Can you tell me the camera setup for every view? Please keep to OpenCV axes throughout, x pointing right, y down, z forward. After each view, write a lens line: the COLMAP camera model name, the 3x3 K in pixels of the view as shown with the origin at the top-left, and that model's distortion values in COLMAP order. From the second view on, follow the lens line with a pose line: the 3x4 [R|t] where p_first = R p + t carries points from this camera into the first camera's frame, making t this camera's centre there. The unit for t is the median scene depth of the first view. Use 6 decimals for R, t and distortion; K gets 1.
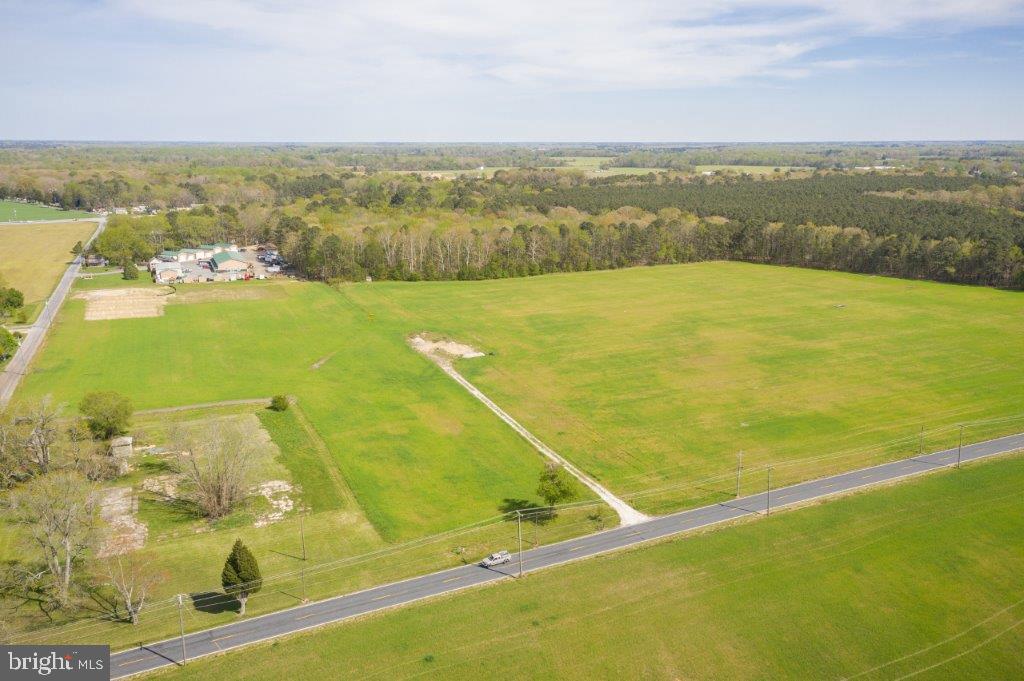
lens RADIAL K [[811.4, 0, 512.0], [0, 811.4, 345.5], [0, 0, 1]] dist [0.006583, 0.043715]
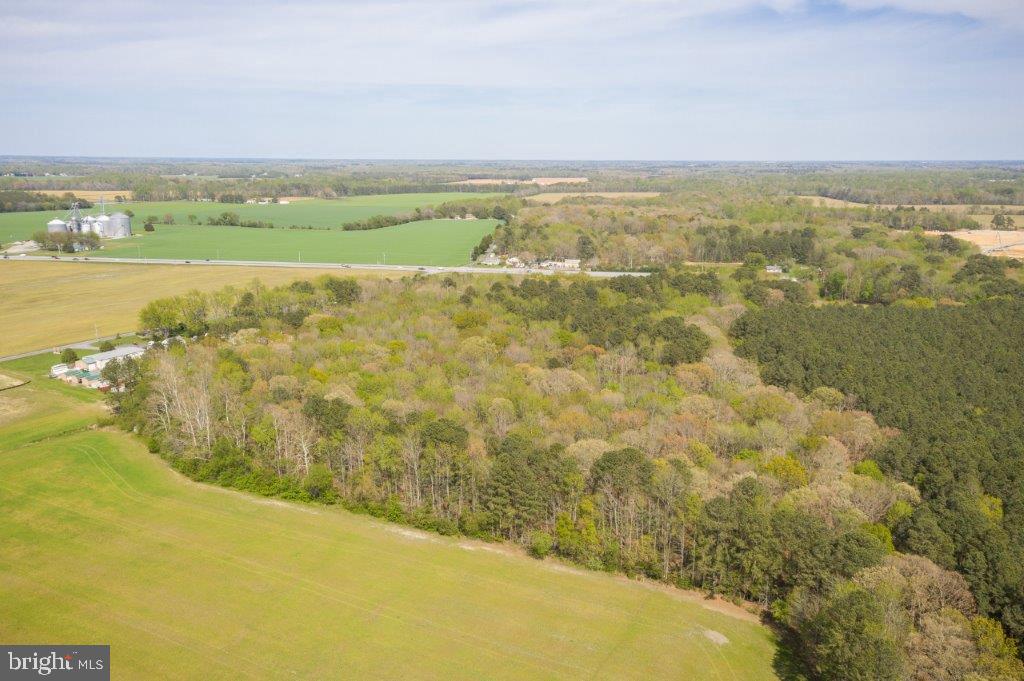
lens RADIAL K [[811.4, 0, 515.6], [0, 811.4, 345.6], [0, 0, 1]] dist [0.006583, 0.043715]
pose [[0.605407, 0.182638, -0.774677, 0.764050], [-0.199026, 0.977133, 0.074831, -0.379407], [0.770630, 0.108878, 0.627913, 1.143716]]
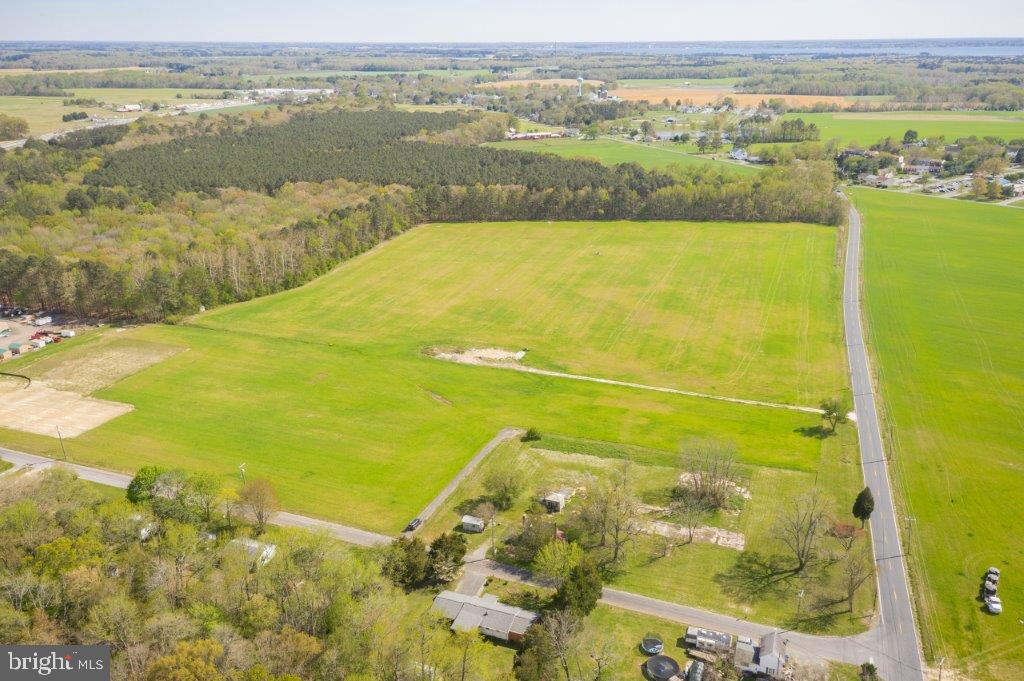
lens RADIAL K [[811.4, 0, 523.9], [0, 811.4, 376.1], [0, 0, 1]] dist [0.006583, 0.043715]
pose [[0.692993, -0.275647, 0.666168, -0.790752], [0.177538, 0.960814, 0.212879, -0.197290], [-0.698742, -0.029253, 0.714775, 0.117690]]
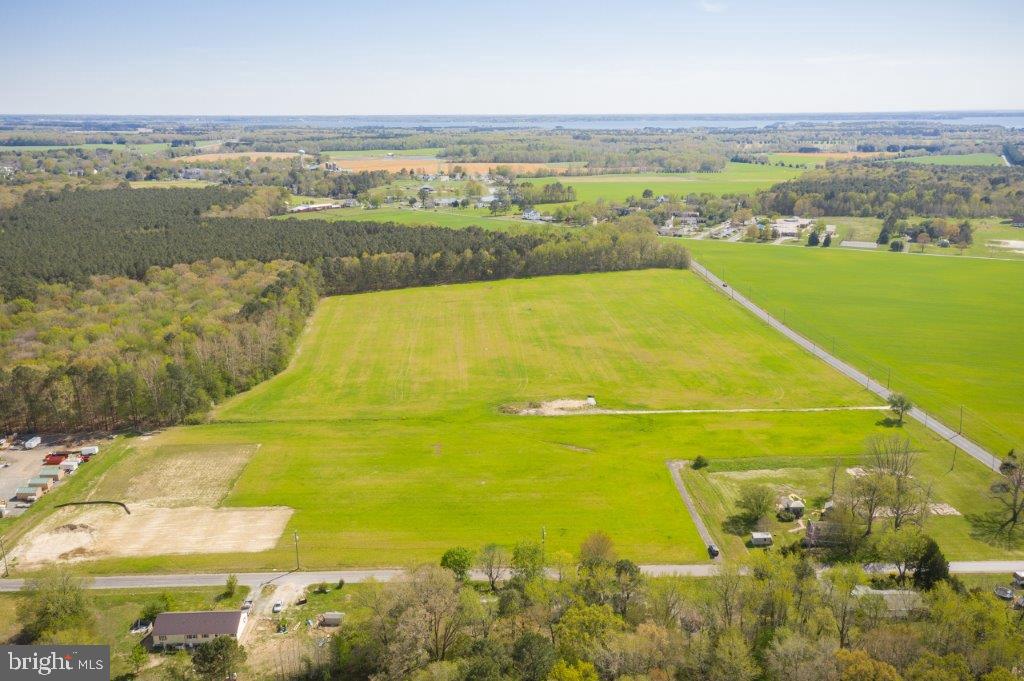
lens RADIAL K [[811.4, 0, 515.8], [0, 811.4, 378.1], [0, 0, 1]] dist [0.006583, 0.043715]
pose [[0.351951, -0.290186, 0.889900, -1.130891], [0.231144, 0.948230, 0.217790, -0.305457], [-0.907030, 0.129044, 0.400805, 0.549086]]
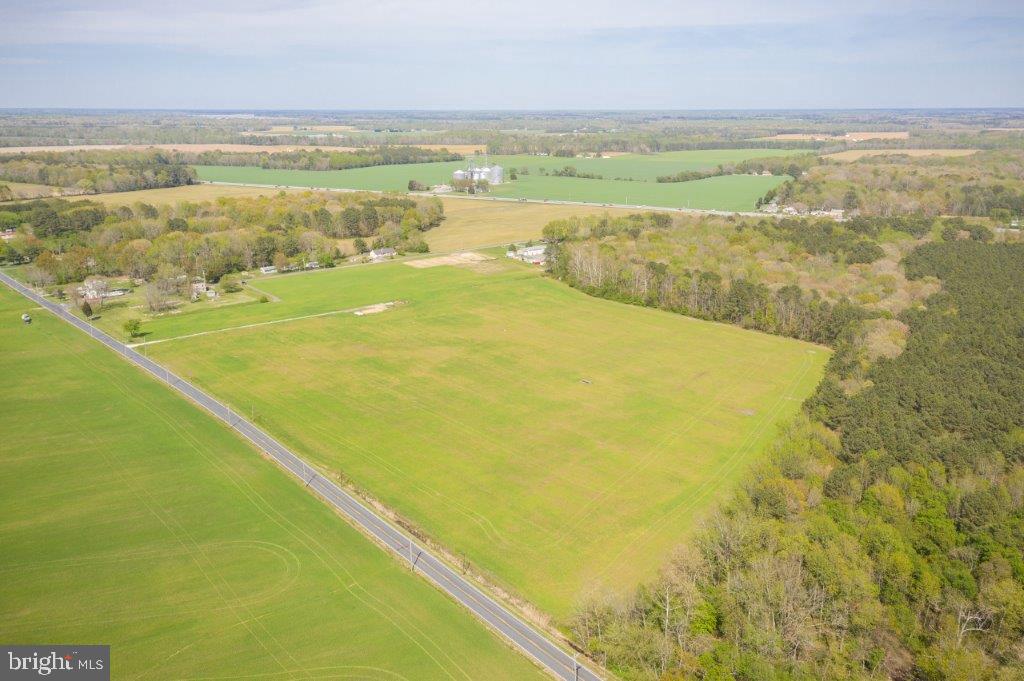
lens RADIAL K [[811.4, 0, 511.4], [0, 811.4, 356.8], [0, 0, 1]] dist [0.006583, 0.043715]
pose [[0.276585, 0.282200, -0.918621, 1.602075], [-0.233508, 0.946998, 0.220611, -0.346362], [0.932188, 0.153487, 0.327821, 0.682281]]
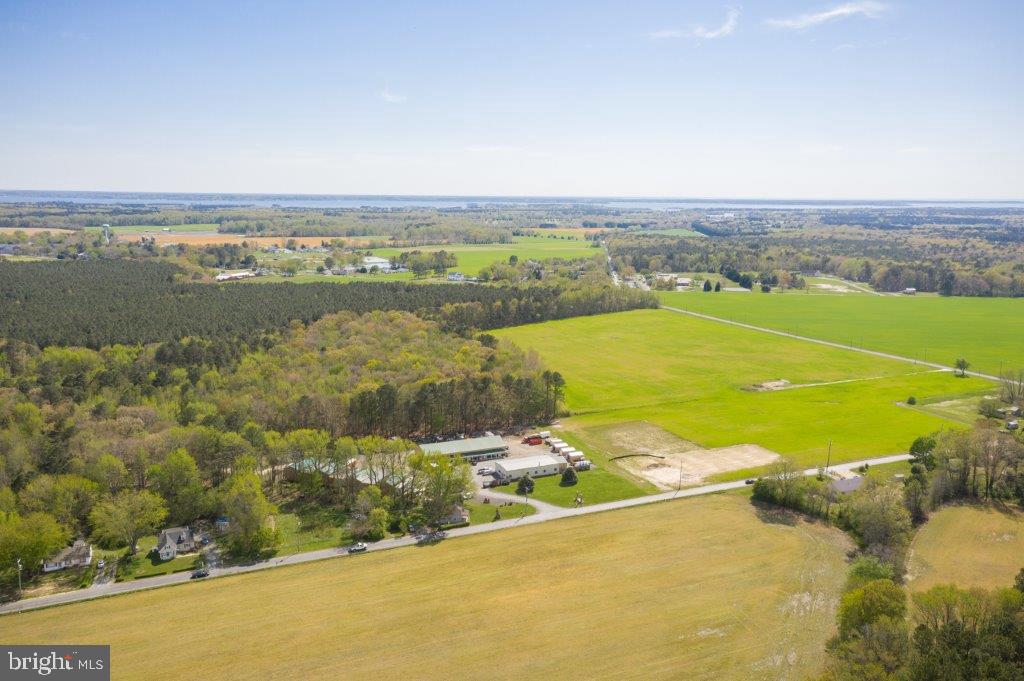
lens RADIAL K [[811.4, 0, 516.1], [0, 811.4, 340.9], [0, 0, 1]] dist [0.006583, 0.043715]
pose [[-0.033195, -0.175535, 0.983913, -1.710654], [0.234531, 0.955599, 0.178396, -0.513703], [-0.971542, 0.236681, 0.009447, 1.457581]]
